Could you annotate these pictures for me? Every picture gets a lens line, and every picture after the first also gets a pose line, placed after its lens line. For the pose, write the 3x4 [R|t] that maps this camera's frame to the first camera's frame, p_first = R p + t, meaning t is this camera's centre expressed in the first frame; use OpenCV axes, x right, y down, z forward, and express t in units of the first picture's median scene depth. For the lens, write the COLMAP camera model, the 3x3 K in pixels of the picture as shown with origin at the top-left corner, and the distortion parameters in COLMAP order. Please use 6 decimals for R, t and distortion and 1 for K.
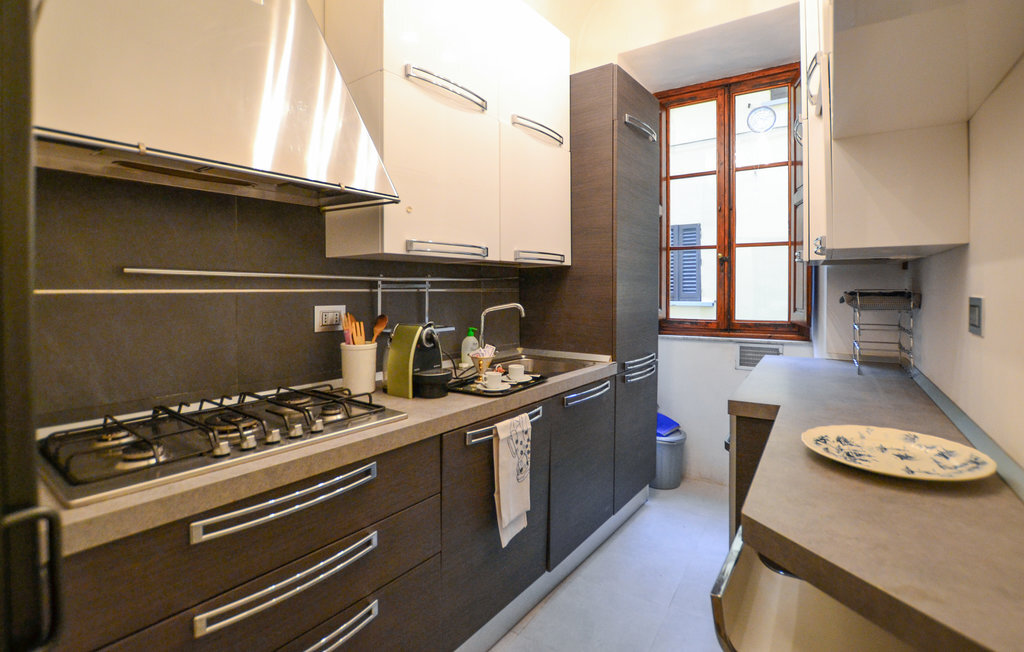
lens RADIAL K [[484.5, 0, 506.4], [0, 484.5, 296.8], [0, 0, 1]] dist [-0.020968, -0.000230]
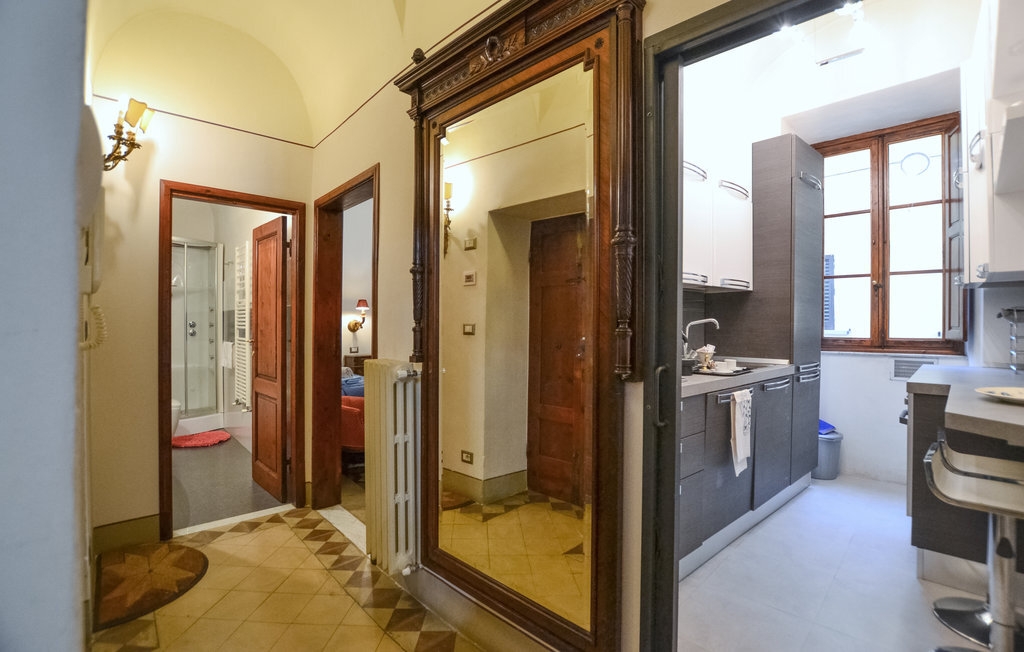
lens RADIAL K [[462.9, 0, 512.0], [0, 462.9, 326.0], [0, 0, 1]] dist [-0.020268, 0.000450]
pose [[0.979599, 0.004690, -0.200907, -0.221591], [-0.006377, 0.999950, -0.007747, 0.039037], [0.200861, 0.008870, 0.979580, -0.293682]]
